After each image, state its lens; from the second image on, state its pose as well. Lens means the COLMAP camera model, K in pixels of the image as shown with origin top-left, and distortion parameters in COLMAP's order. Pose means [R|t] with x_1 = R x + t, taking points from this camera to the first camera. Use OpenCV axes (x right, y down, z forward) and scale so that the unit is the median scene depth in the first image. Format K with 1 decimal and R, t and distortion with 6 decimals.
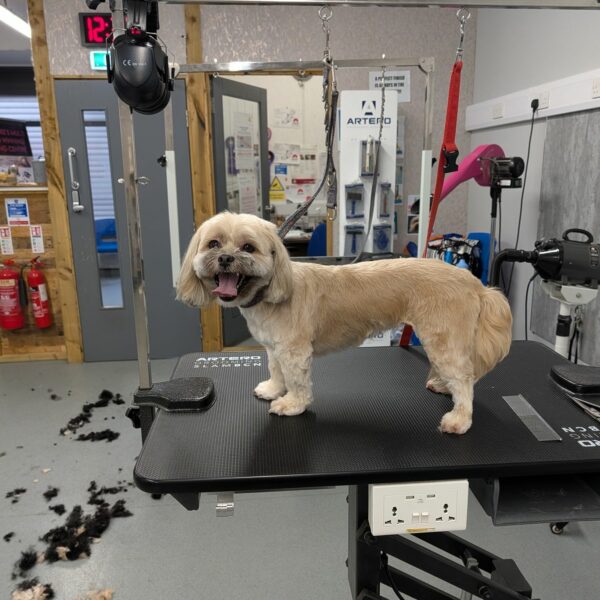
lens RADIAL K [[578.4, 0, 300.0], [0, 578.4, 315.1], [0, 0, 1]] dist [0.014126, -0.025689]
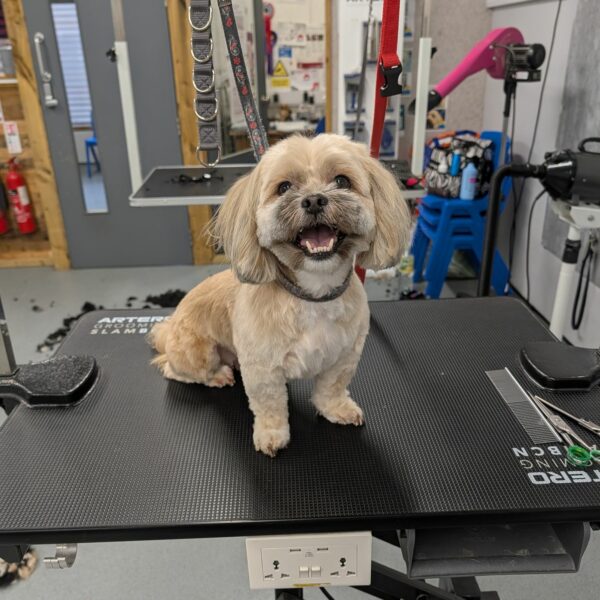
lens RADIAL K [[579.1, 0, 300.0], [0, 579.1, 300.0], [0, 0, 1]] dist [-0.022805, 0.023304]
pose [[0.998919, 0.011940, -0.044929, 0.058878], [-0.004138, 0.985457, 0.169873, -0.037921], [0.046304, -0.169504, 0.984441, 0.077328]]
